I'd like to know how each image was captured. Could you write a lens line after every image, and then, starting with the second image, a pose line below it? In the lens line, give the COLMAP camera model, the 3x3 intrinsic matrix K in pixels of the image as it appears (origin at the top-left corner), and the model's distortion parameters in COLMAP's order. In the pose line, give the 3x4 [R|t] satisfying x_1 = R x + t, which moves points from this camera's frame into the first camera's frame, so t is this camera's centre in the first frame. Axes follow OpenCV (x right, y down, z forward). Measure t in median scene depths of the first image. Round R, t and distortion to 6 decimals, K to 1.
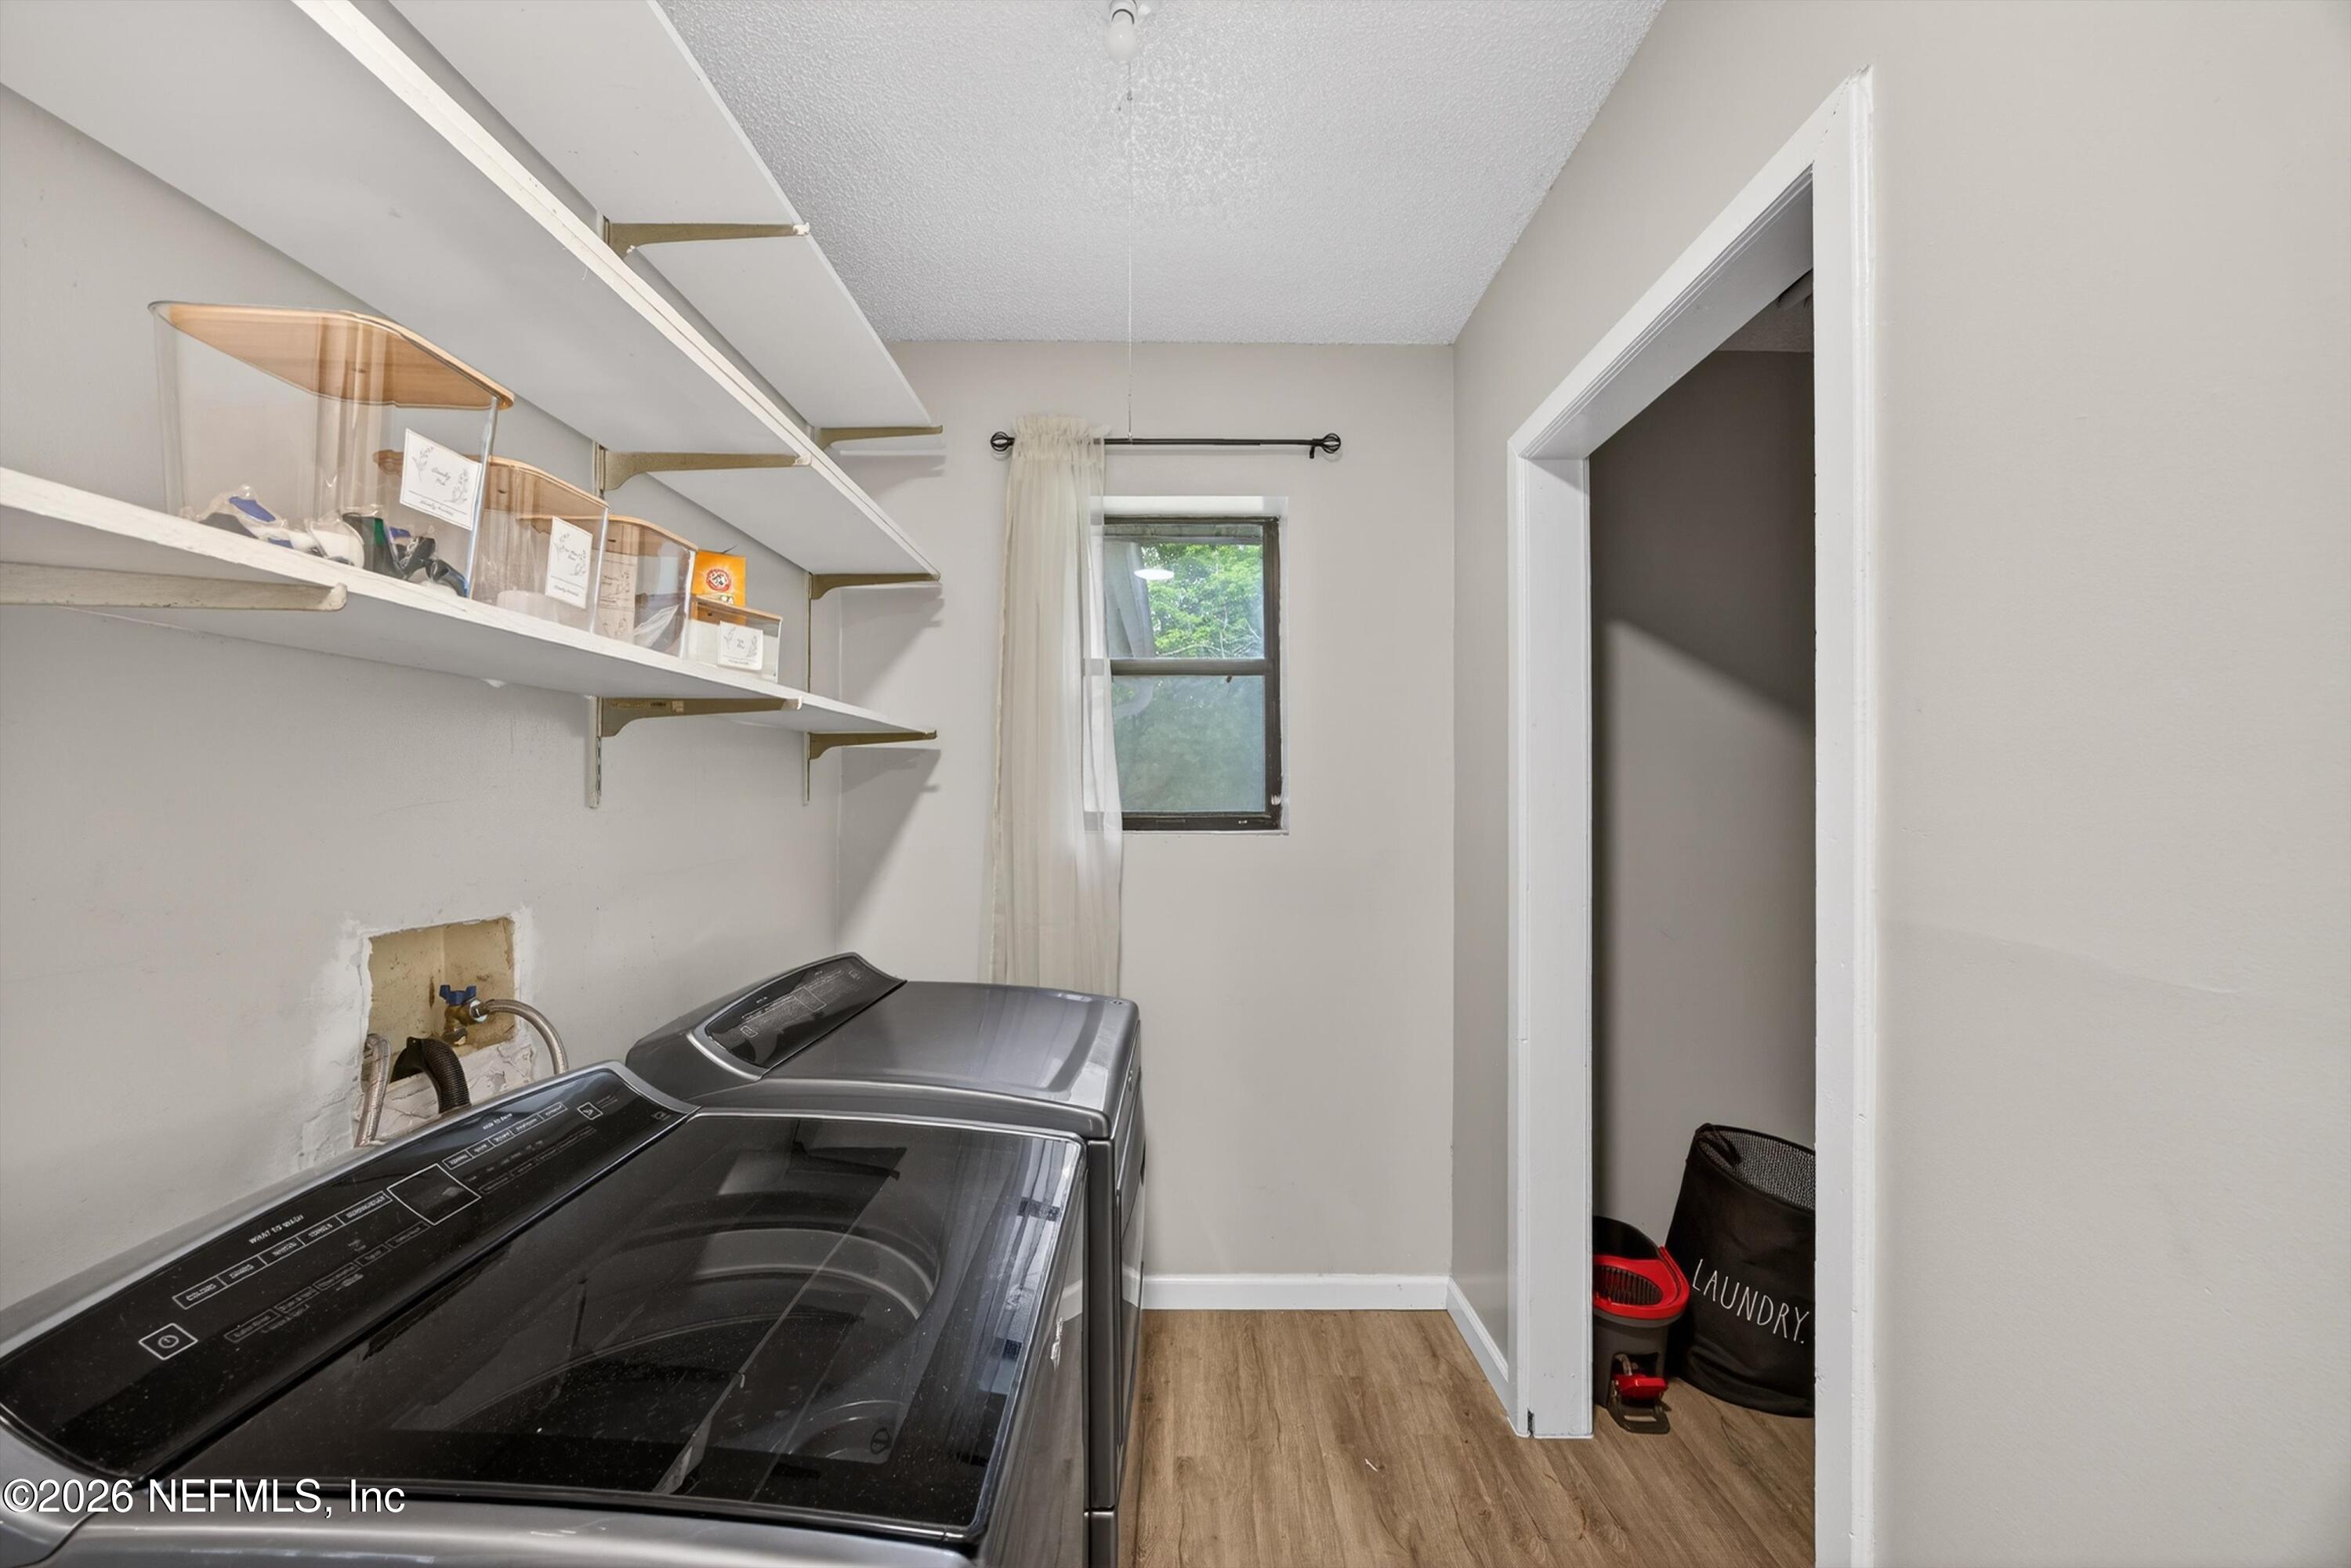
lens RADIAL K [[901.2, 0, 1166.5], [0, 901.2, 791.8], [0, 0, 1]] dist [-0.031432, 0.014890]
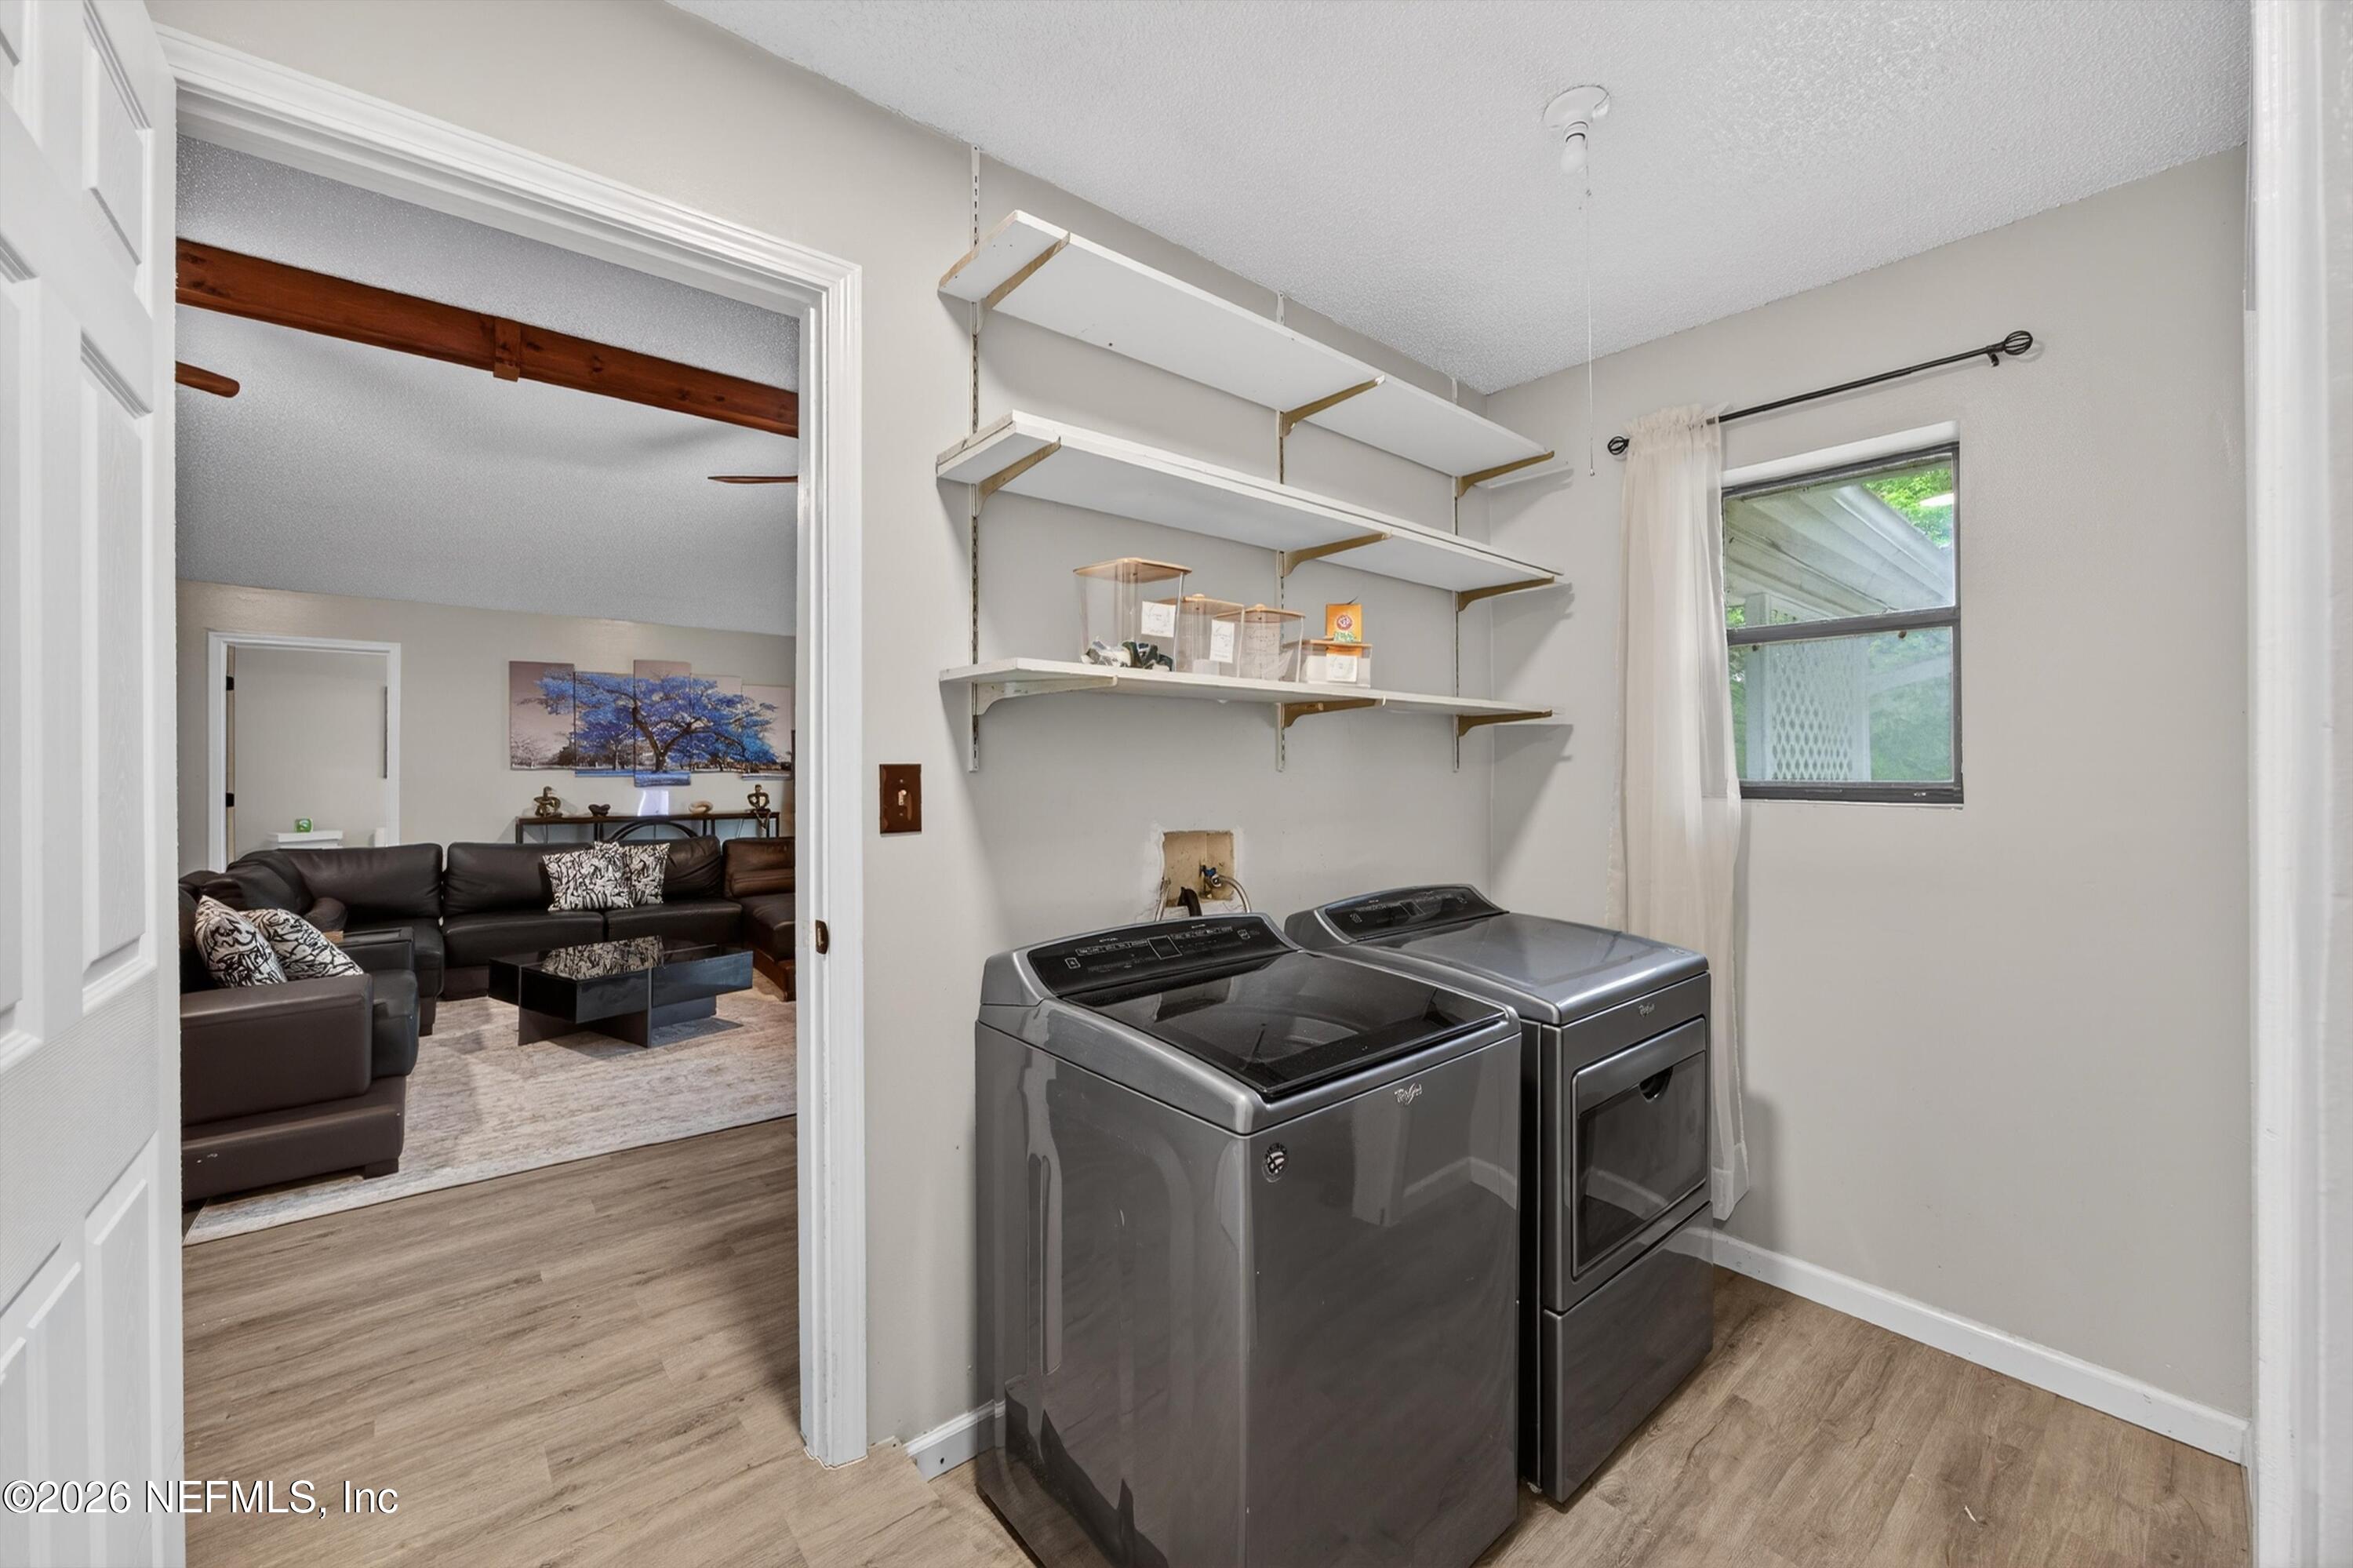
lens RADIAL K [[902.1, 0, 1167.4], [0, 902.1, 791.8], [0, 0, 1]] dist [-0.031432, 0.014890]
pose [[0.647723, 0.022485, -0.761544, 0.488273], [0.000881, 0.999542, 0.030261, 0.005885], [0.761875, -0.020271, 0.647407, -0.235549]]
